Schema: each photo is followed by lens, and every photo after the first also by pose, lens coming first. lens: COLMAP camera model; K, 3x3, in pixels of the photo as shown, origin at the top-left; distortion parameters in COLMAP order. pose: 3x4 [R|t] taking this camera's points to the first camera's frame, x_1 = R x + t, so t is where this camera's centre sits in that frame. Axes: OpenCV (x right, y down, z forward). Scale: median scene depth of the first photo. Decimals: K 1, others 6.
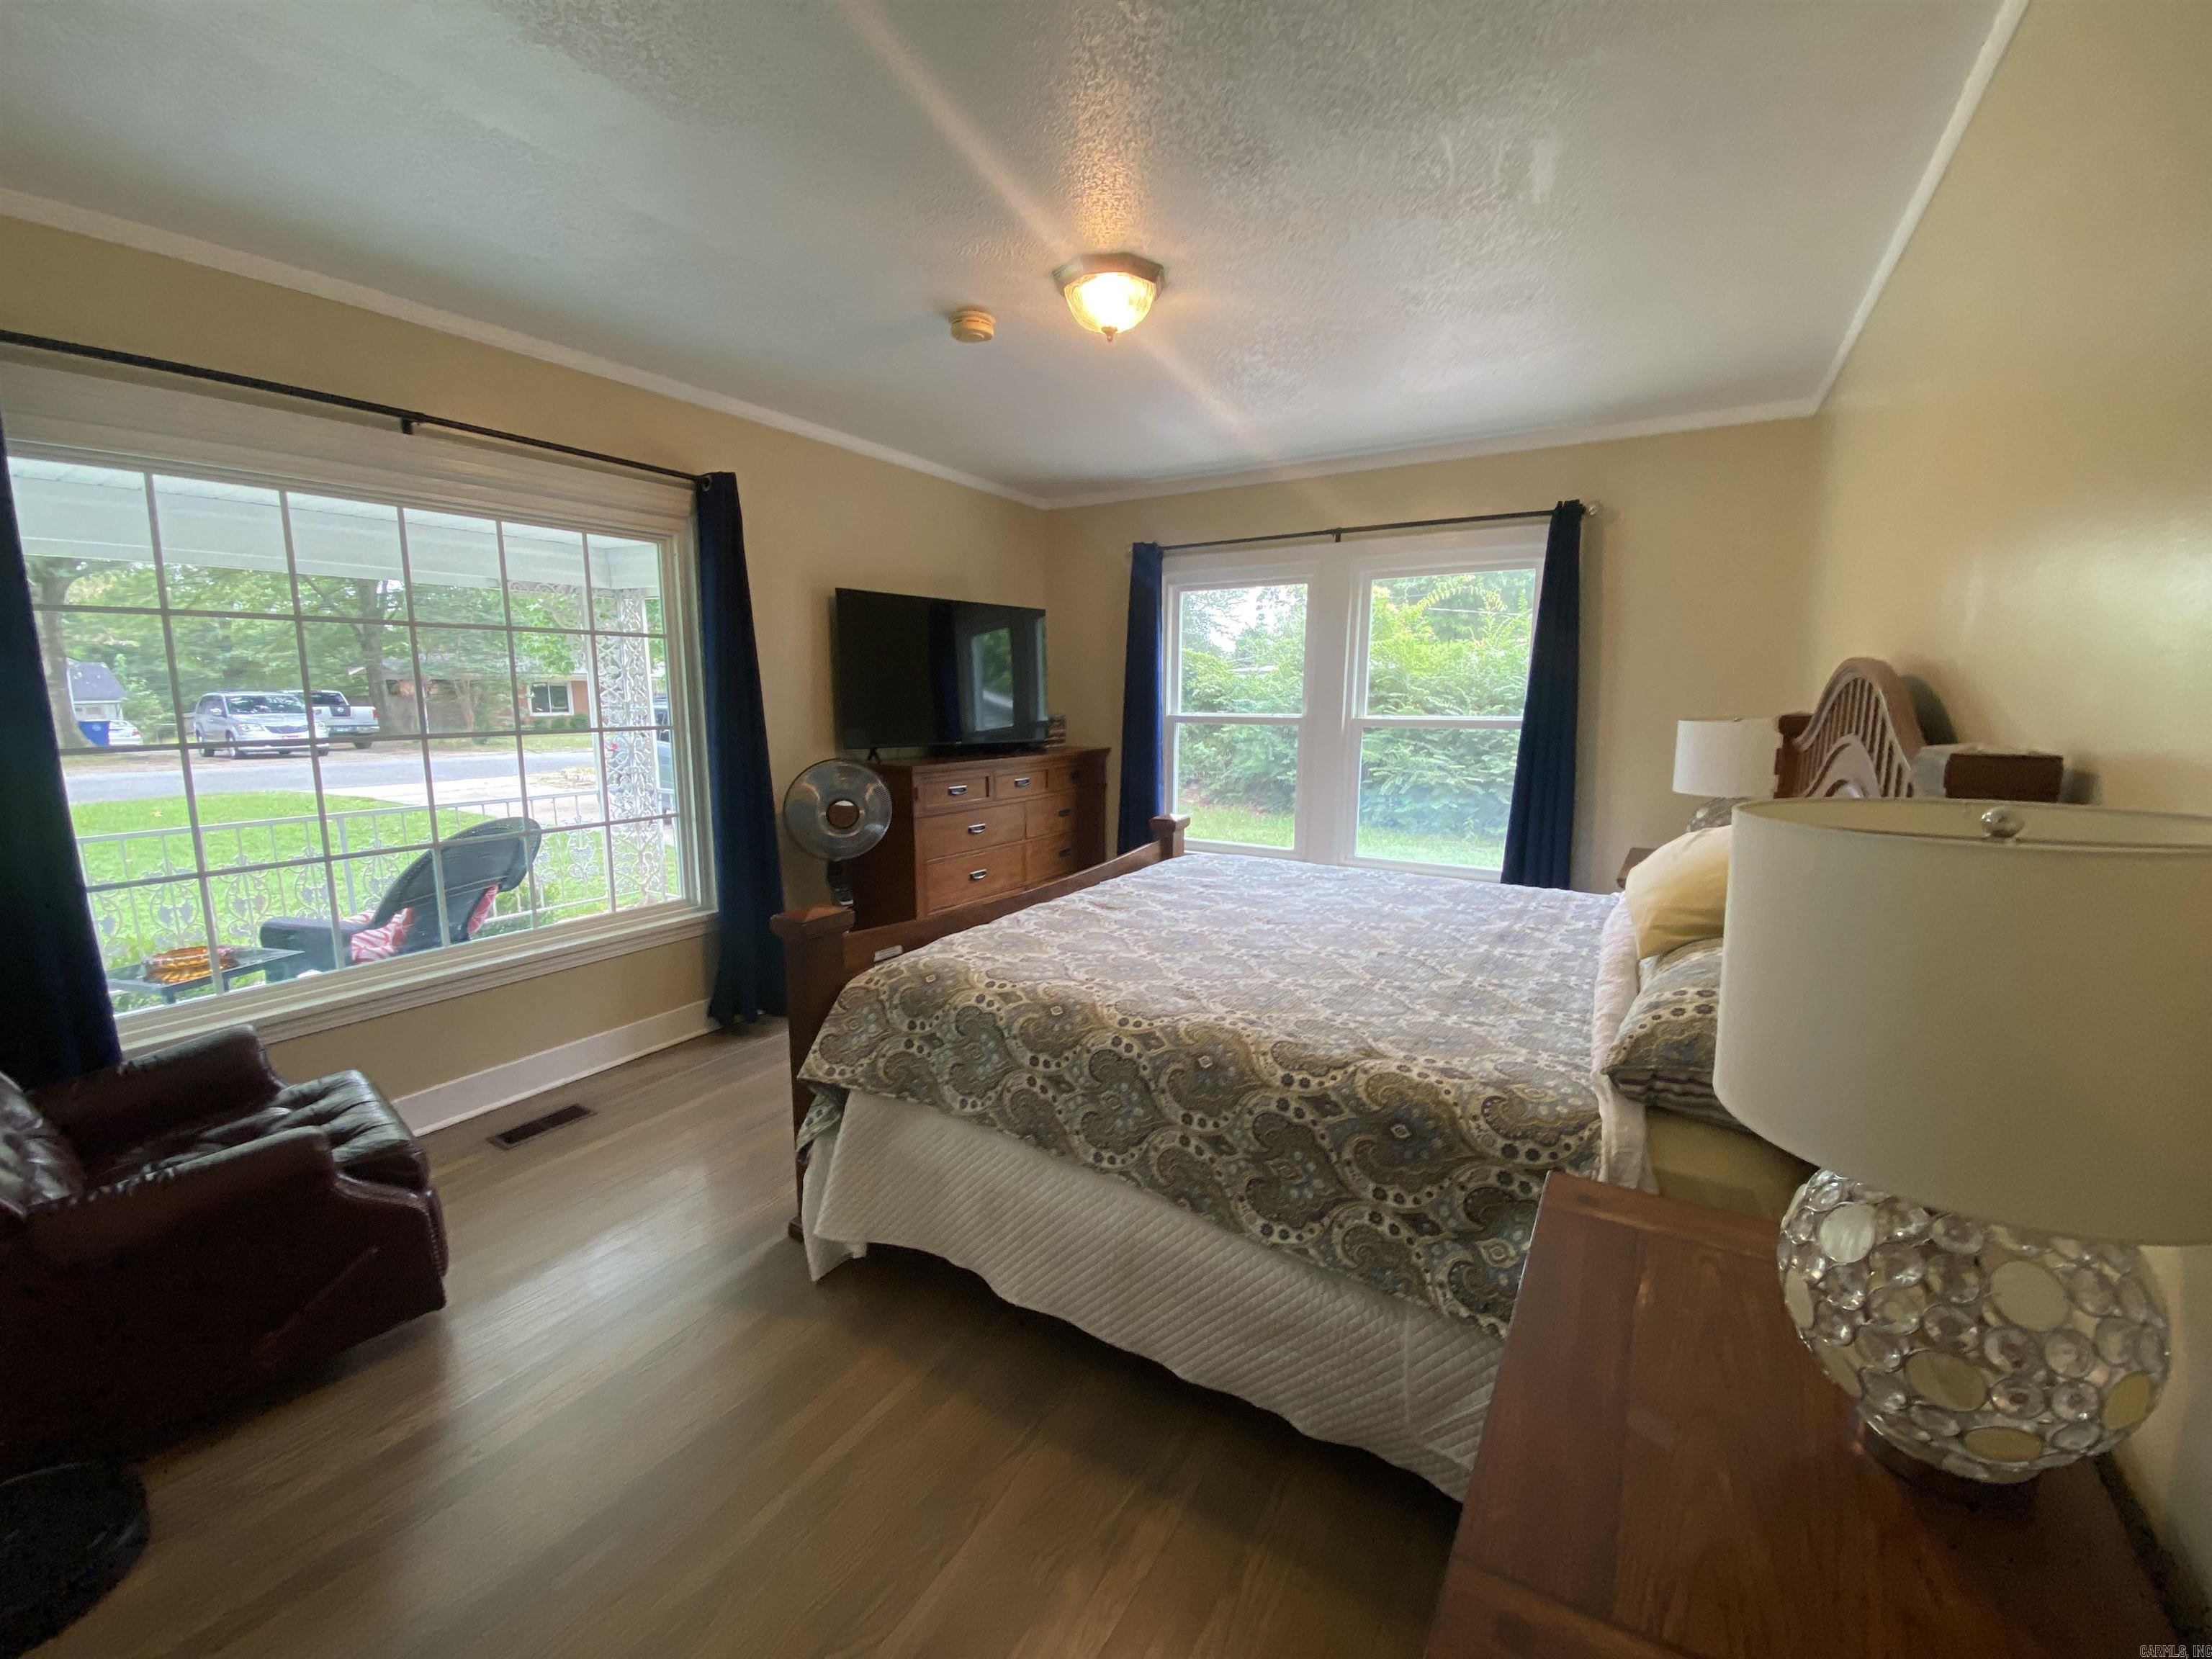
lens RADIAL K [[892.5, 0, 1120.6], [0, 892.5, 828.4], [0, 0, 1]] dist [0.009924, -0.015448]
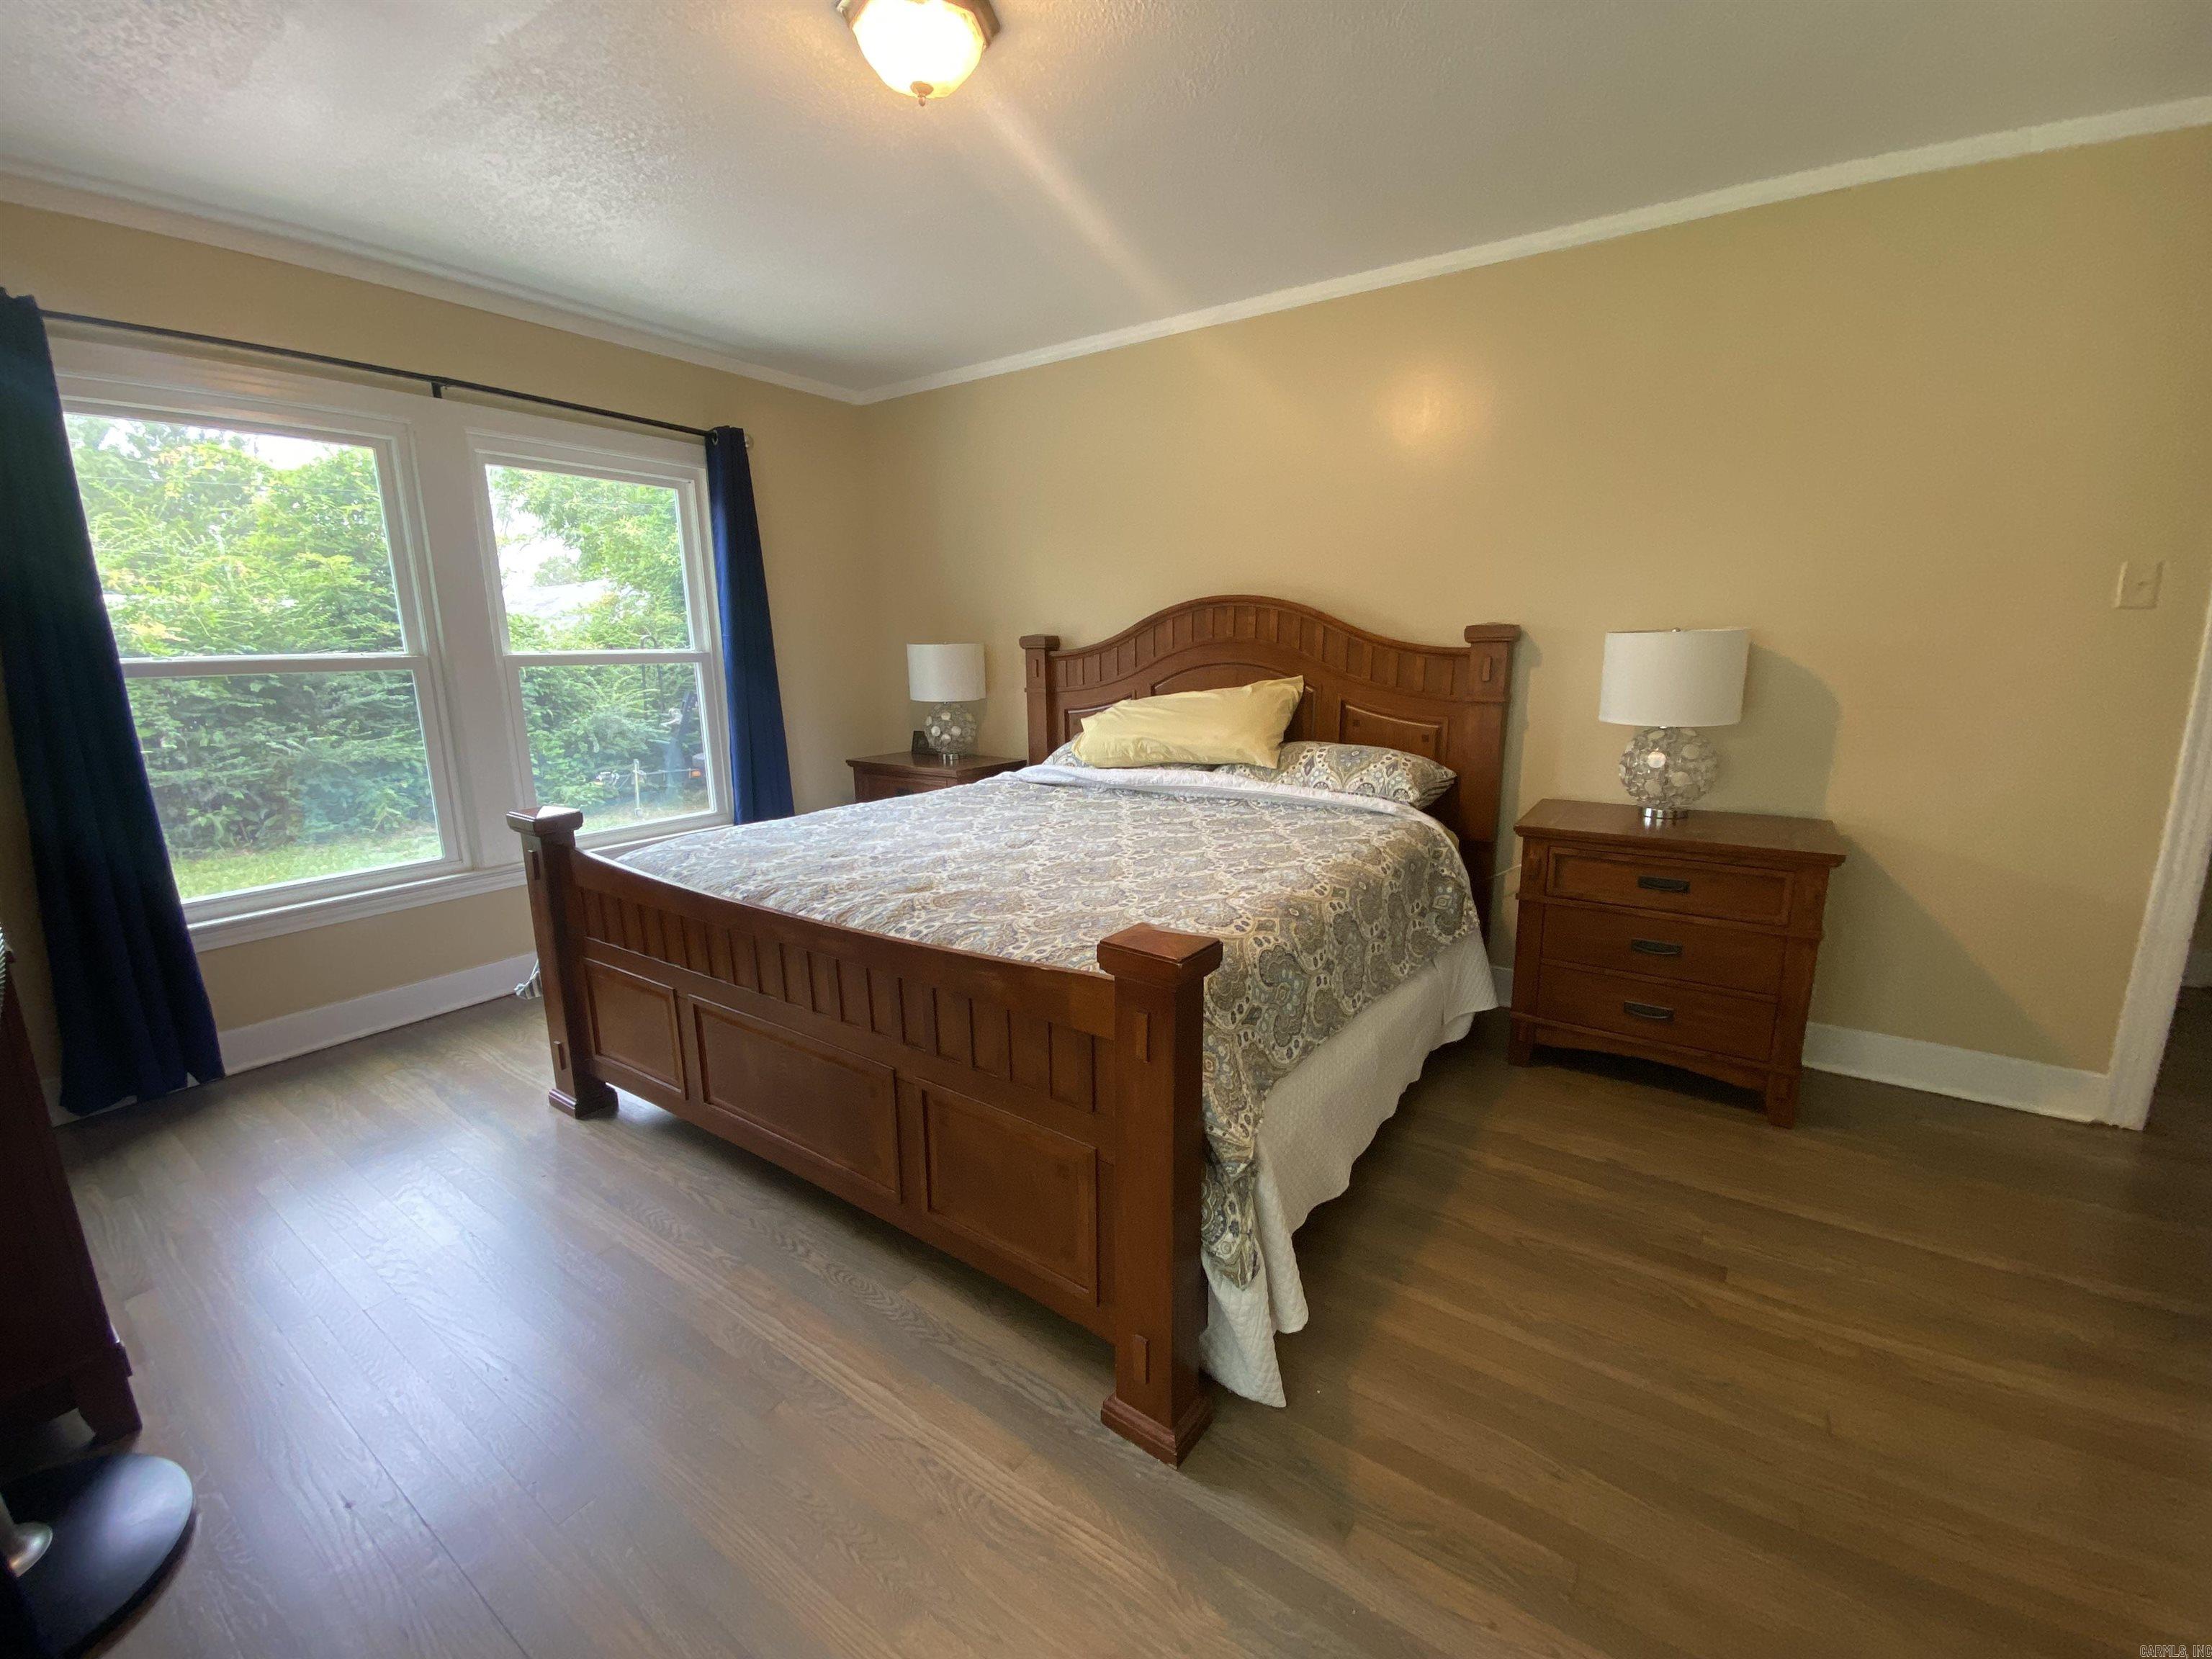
lens RADIAL K [[892.5, 0, 1113.6], [0, 892.5, 830.1], [0, 0, 1]] dist [0.009924, -0.015448]
pose [[0.049136, -0.206739, 0.977161, -0.981864], [0.160820, 0.967216, 0.196548, -0.109889], [-0.985760, 0.147489, 0.080773, 1.032304]]
